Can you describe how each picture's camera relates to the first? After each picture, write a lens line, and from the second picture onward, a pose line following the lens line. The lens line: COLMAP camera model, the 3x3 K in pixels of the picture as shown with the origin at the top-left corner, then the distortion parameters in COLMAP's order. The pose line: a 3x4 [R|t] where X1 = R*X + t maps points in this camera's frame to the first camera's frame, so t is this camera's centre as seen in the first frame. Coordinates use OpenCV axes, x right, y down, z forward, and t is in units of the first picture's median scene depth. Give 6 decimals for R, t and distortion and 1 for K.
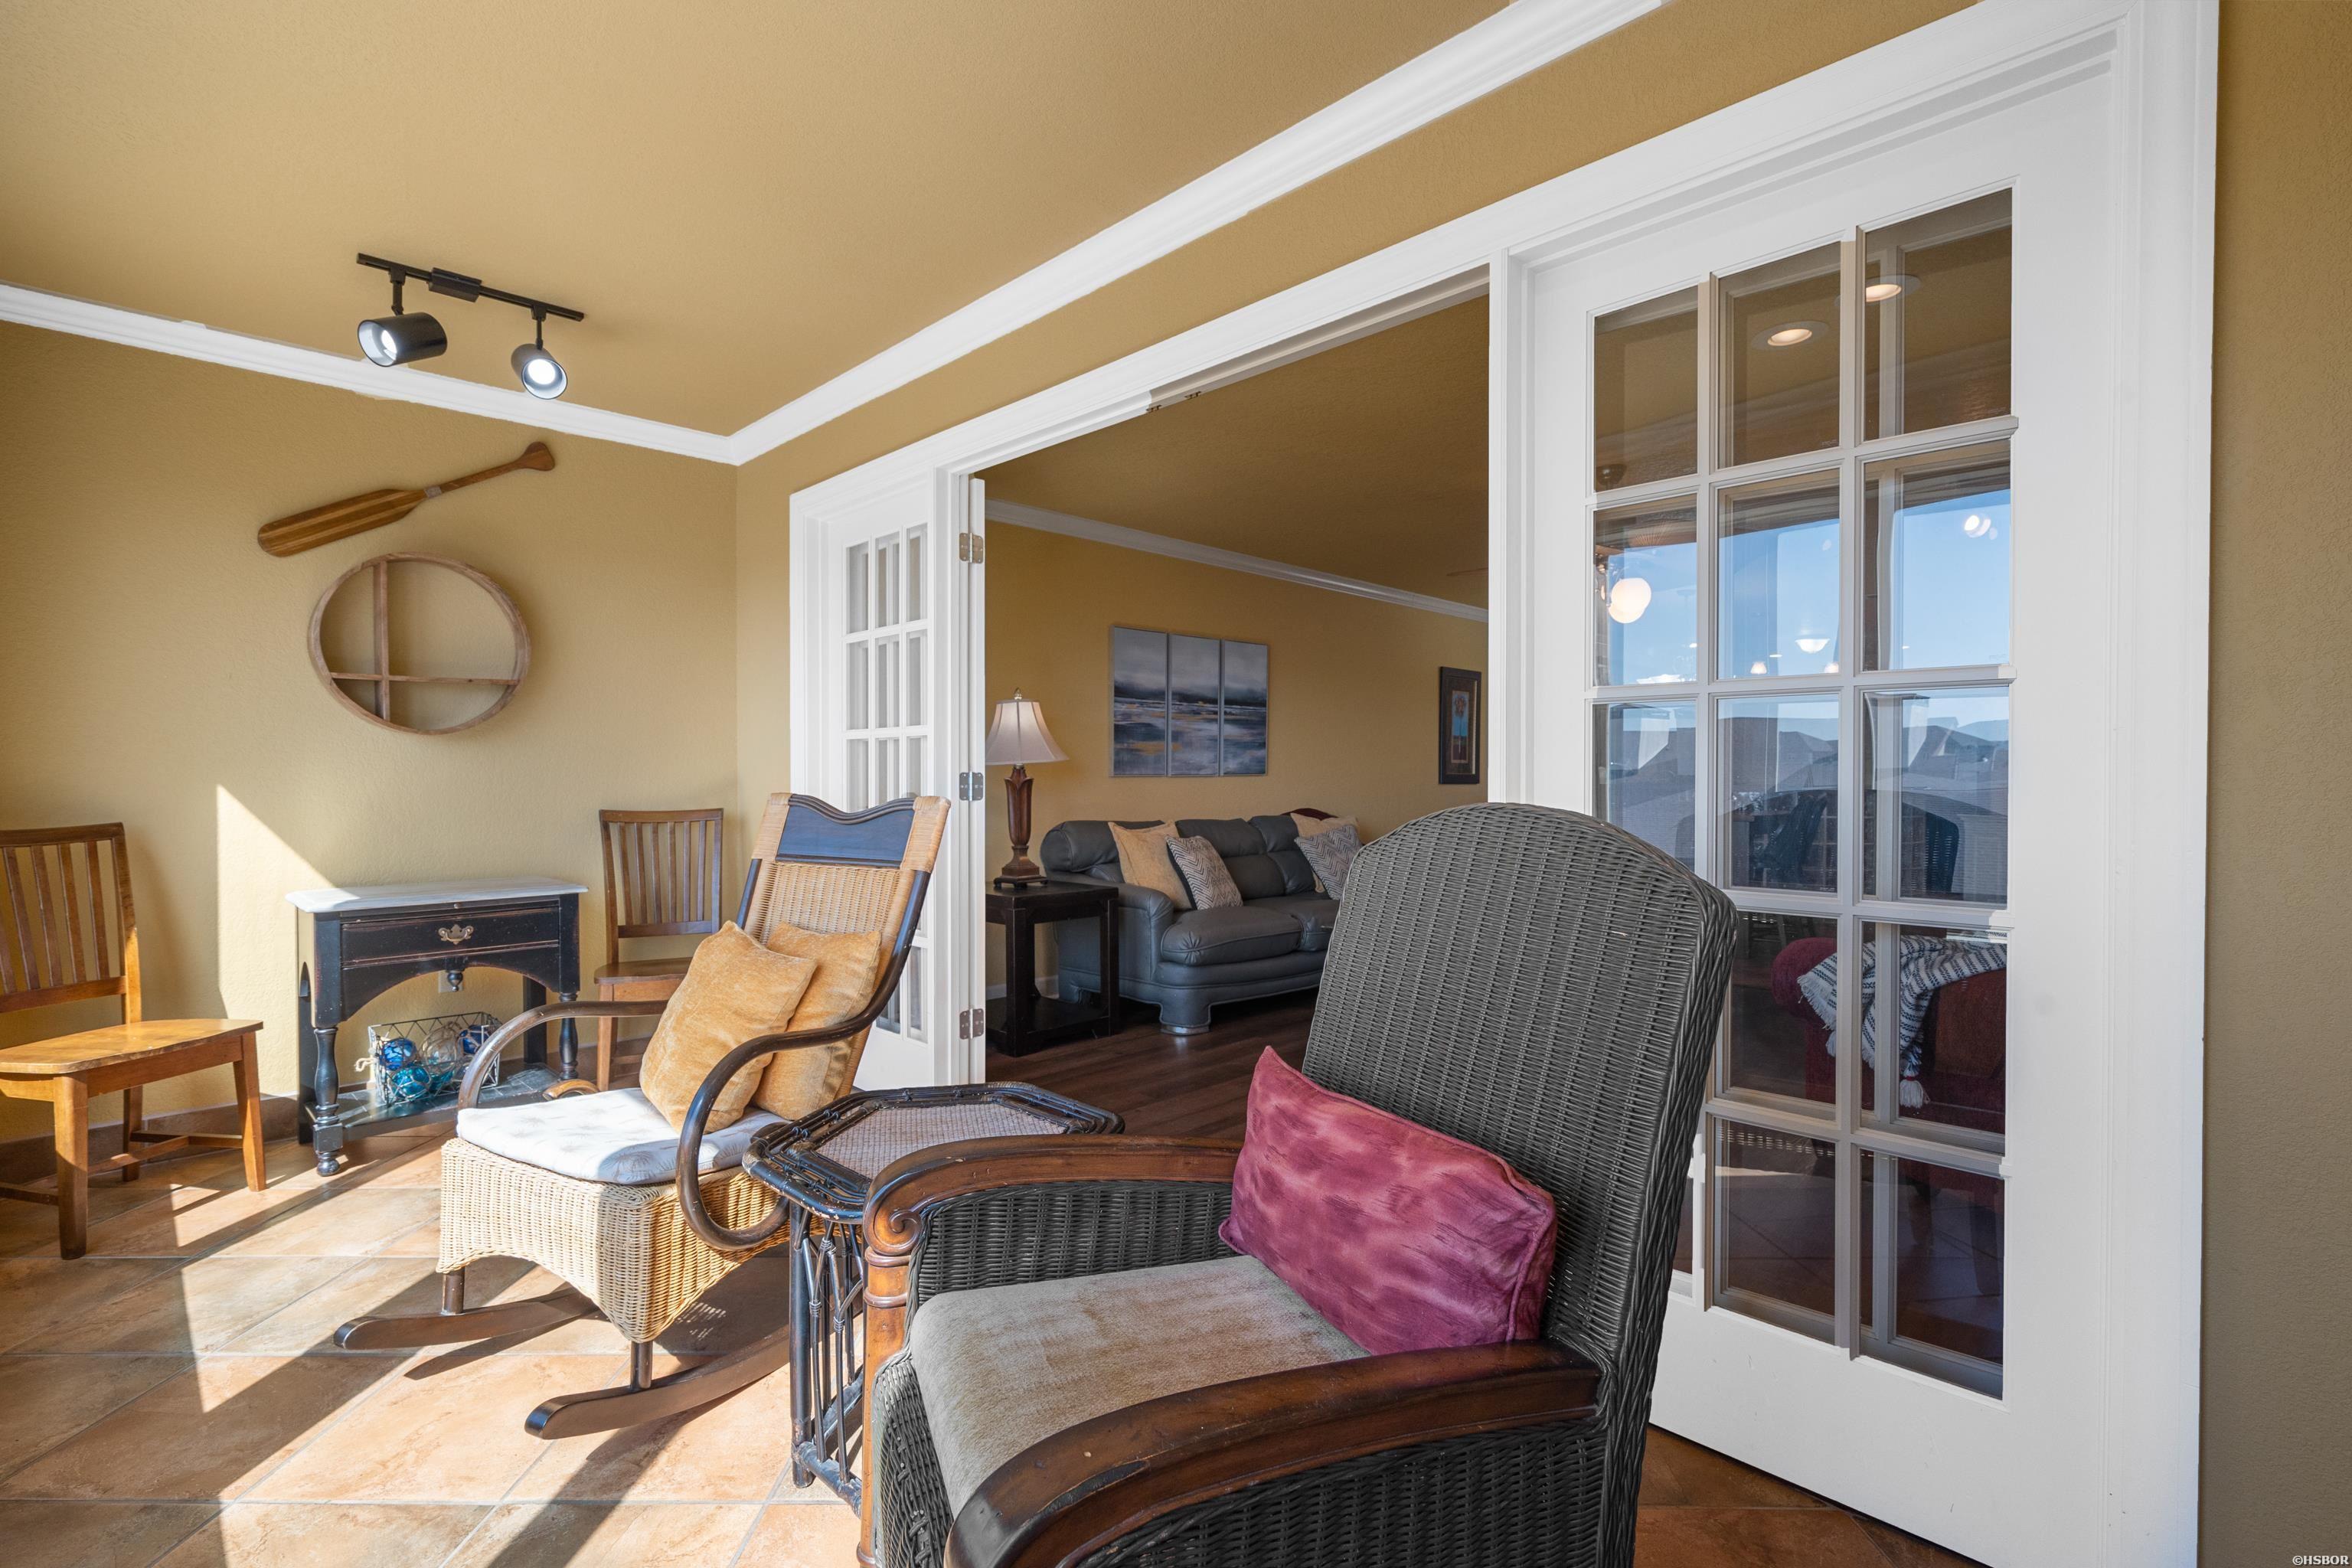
lens RADIAL K [[1072.0, 0, 1173.2], [0, 1072.0, 790.1], [0, 0, 1]] dist [-0.003648, 0.001729]
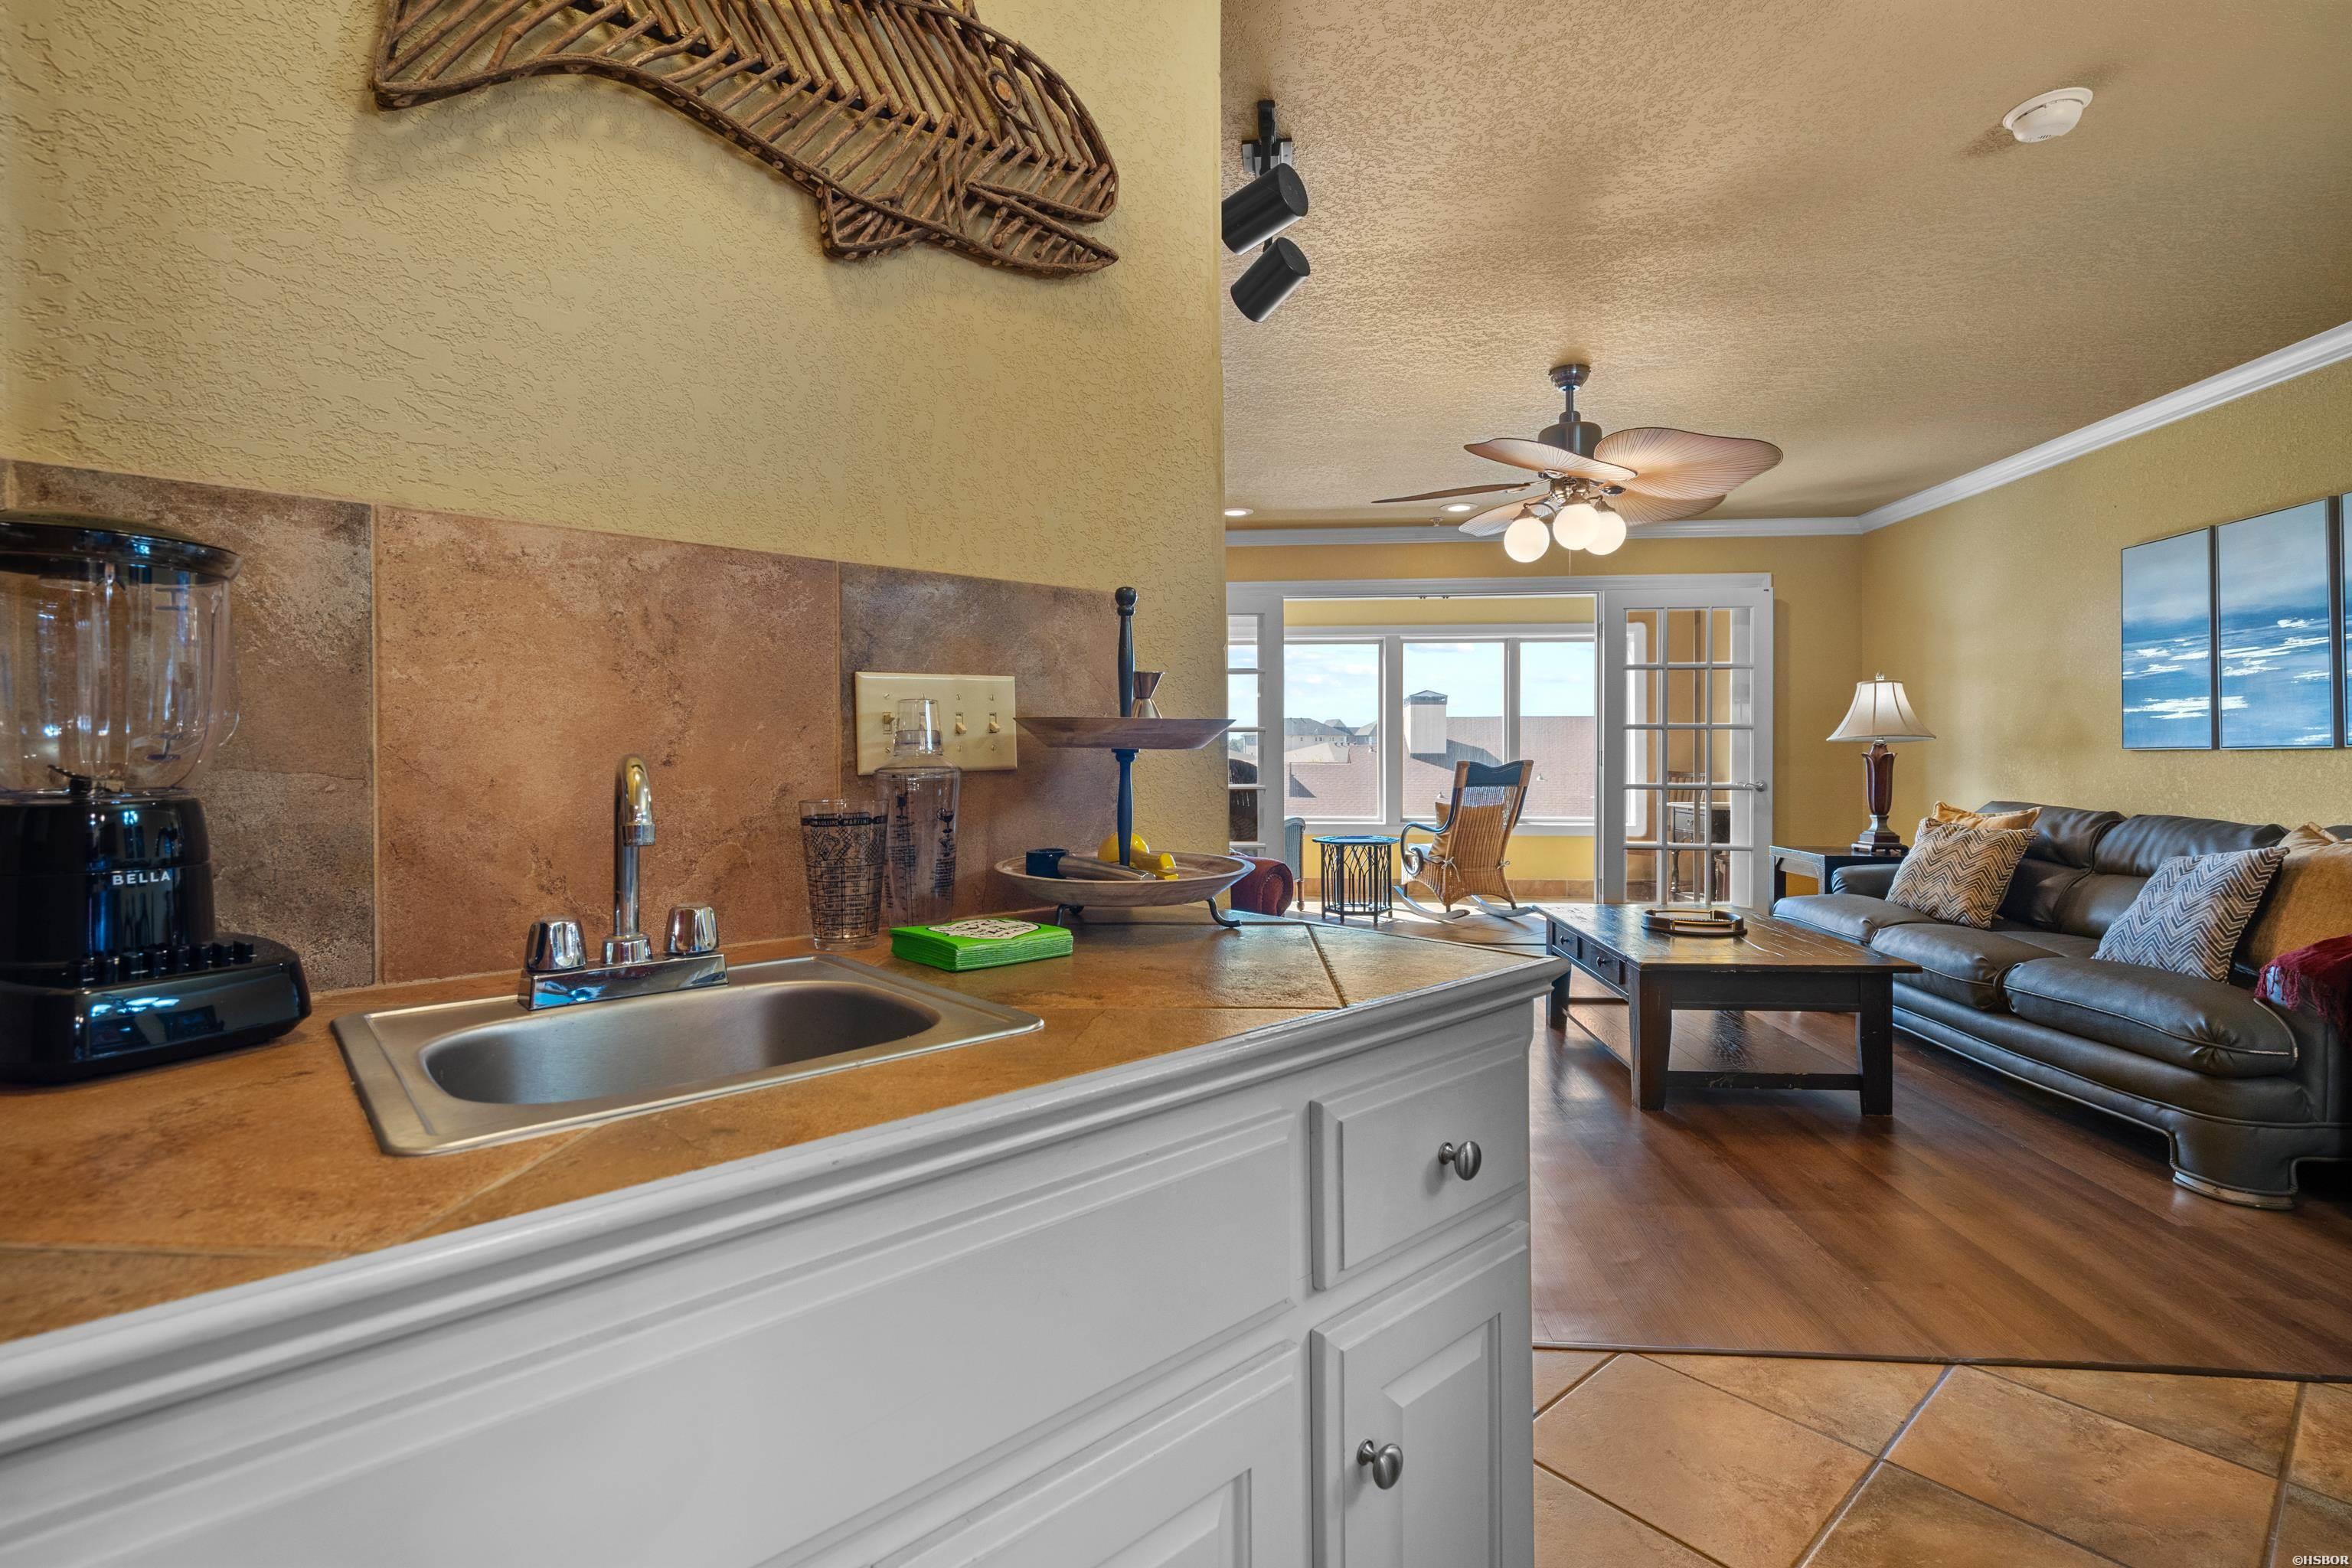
lens RADIAL K [[1072.0, 0, 1160.5], [0, 1072.0, 770.0], [0, 0, 1]] dist [-0.003648, 0.001729]
pose [[-0.767040, 0.010620, -0.641511, 0.900933], [-0.003911, 0.999767, 0.021228, -0.011859], [0.641587, 0.018792, -0.766820, 1.100306]]
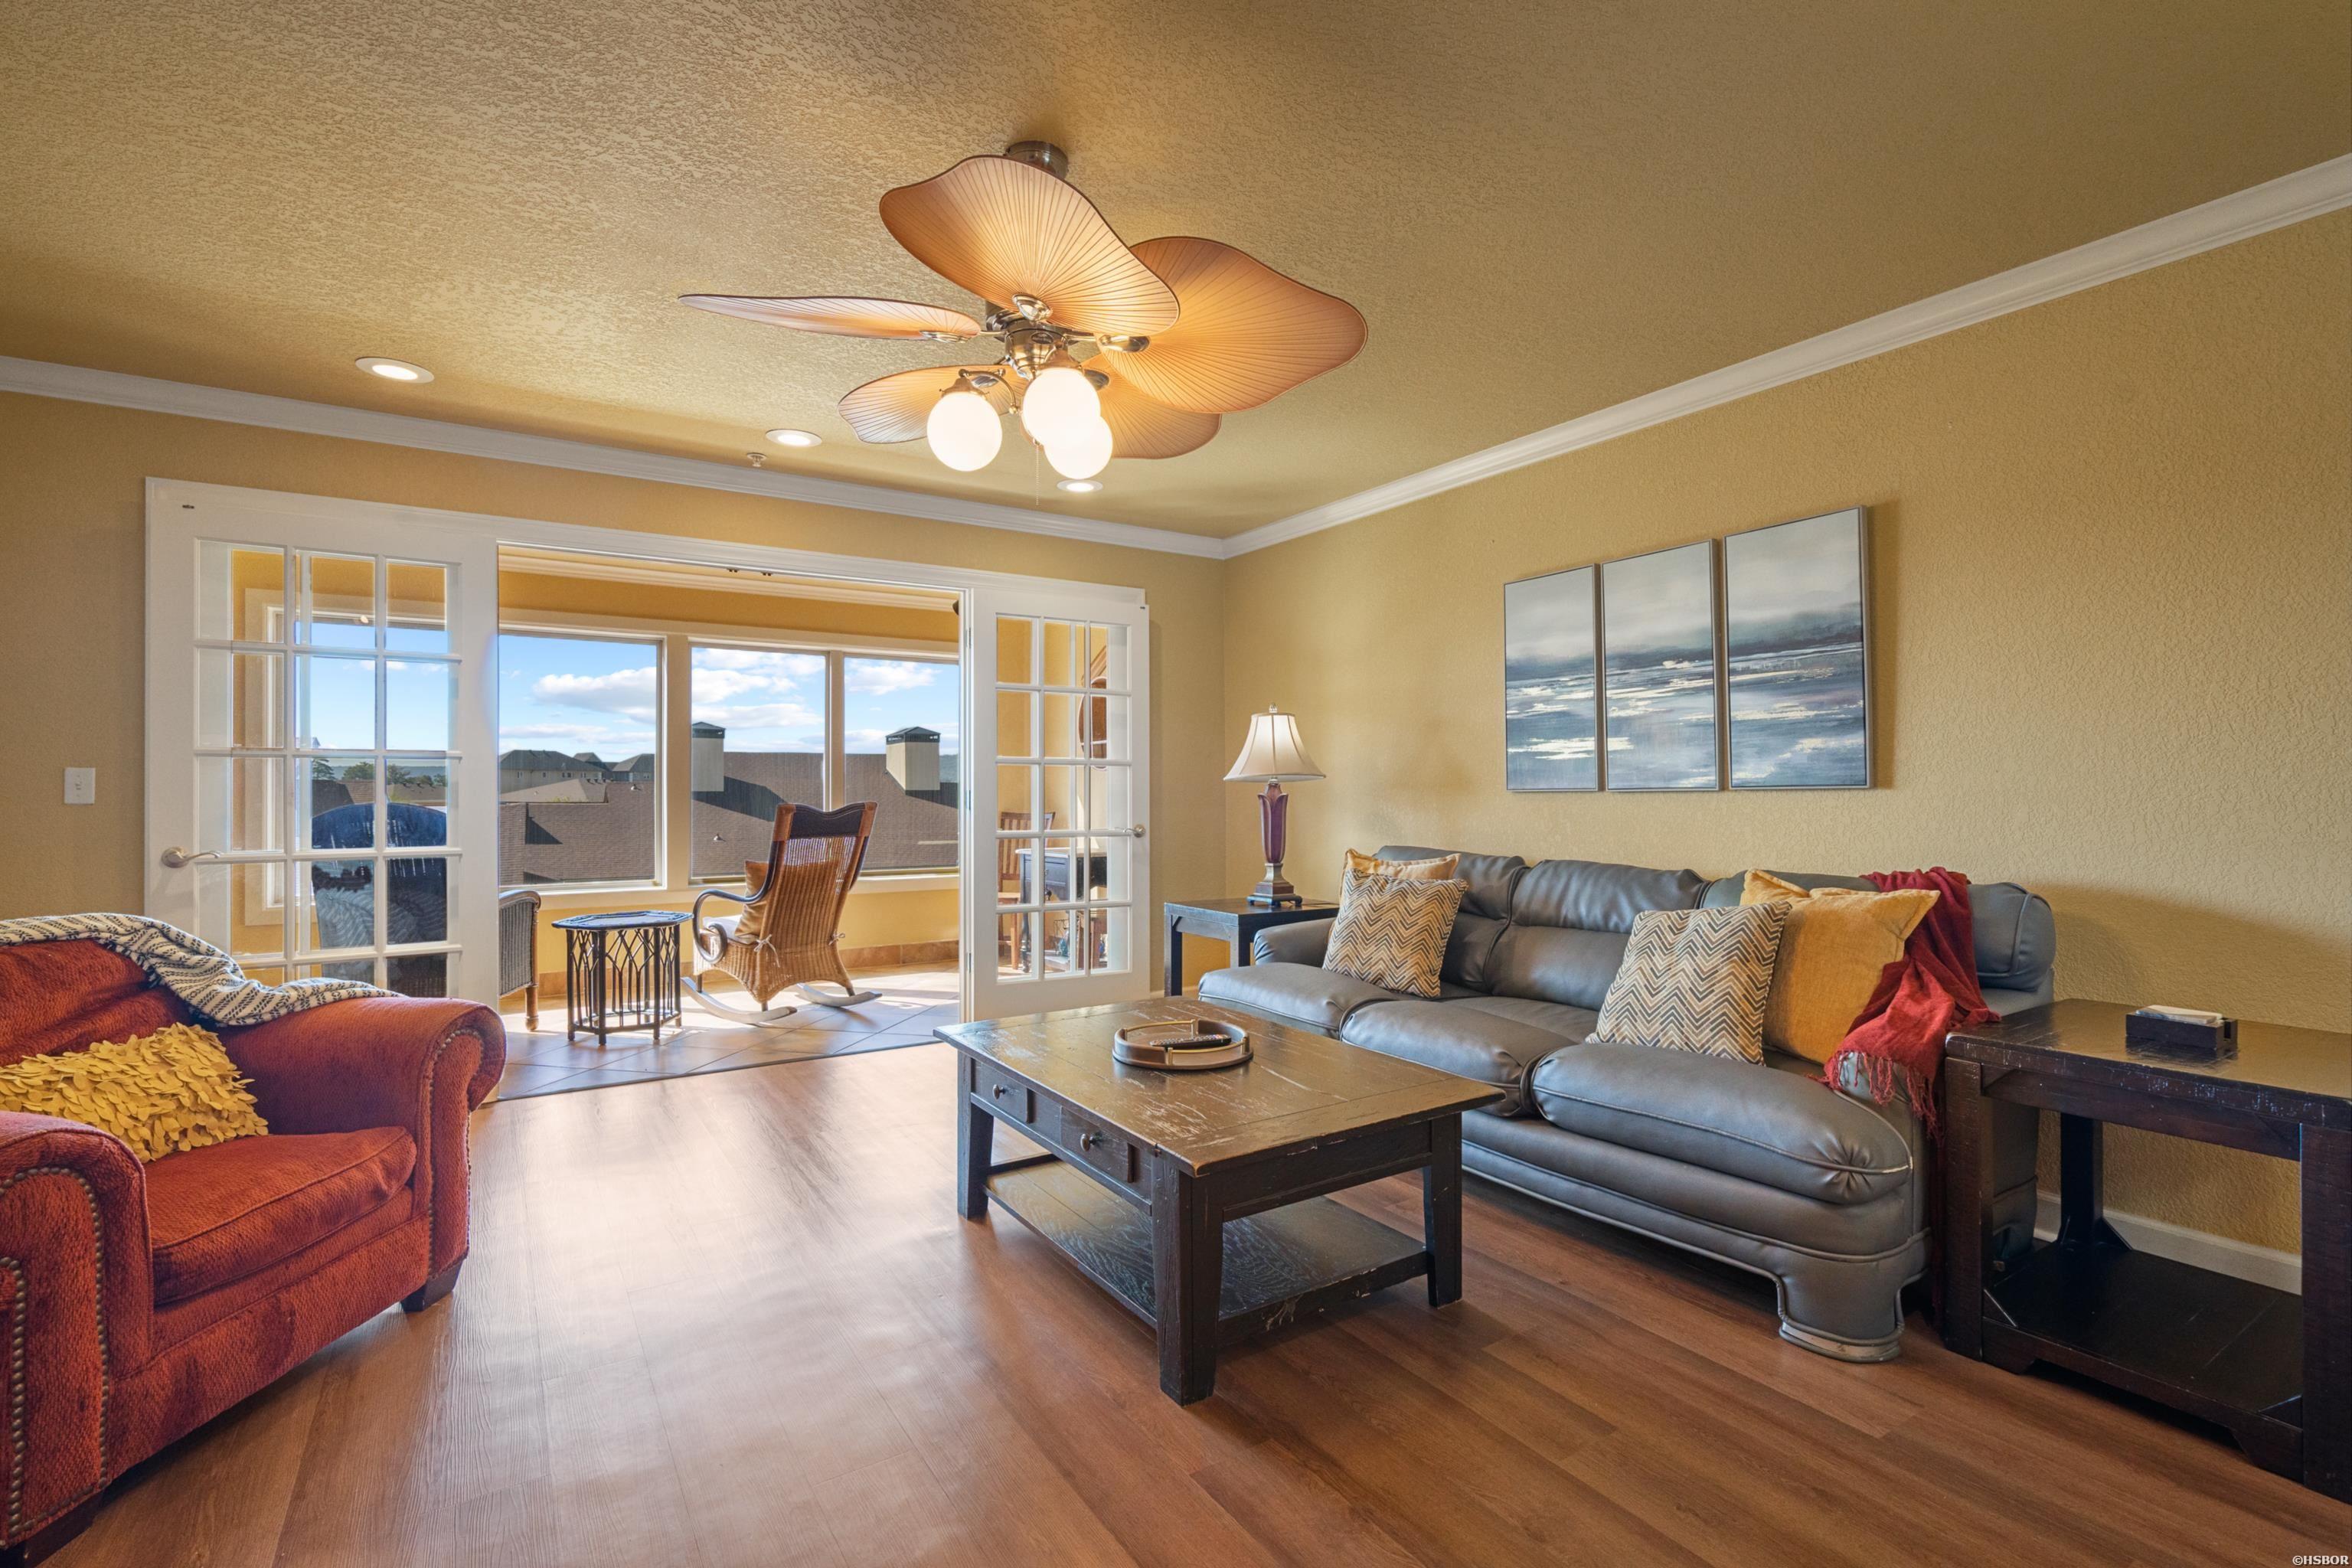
lens RADIAL K [[1072.0, 0, 1175.8], [0, 1072.0, 787.0], [0, 0, 1]] dist [-0.003648, 0.001729]
pose [[-0.208771, -0.003554, -0.977958, 0.670061], [-0.007433, 0.999970, -0.002047, -0.012357], [0.977936, 0.006842, -0.208791, 0.898542]]
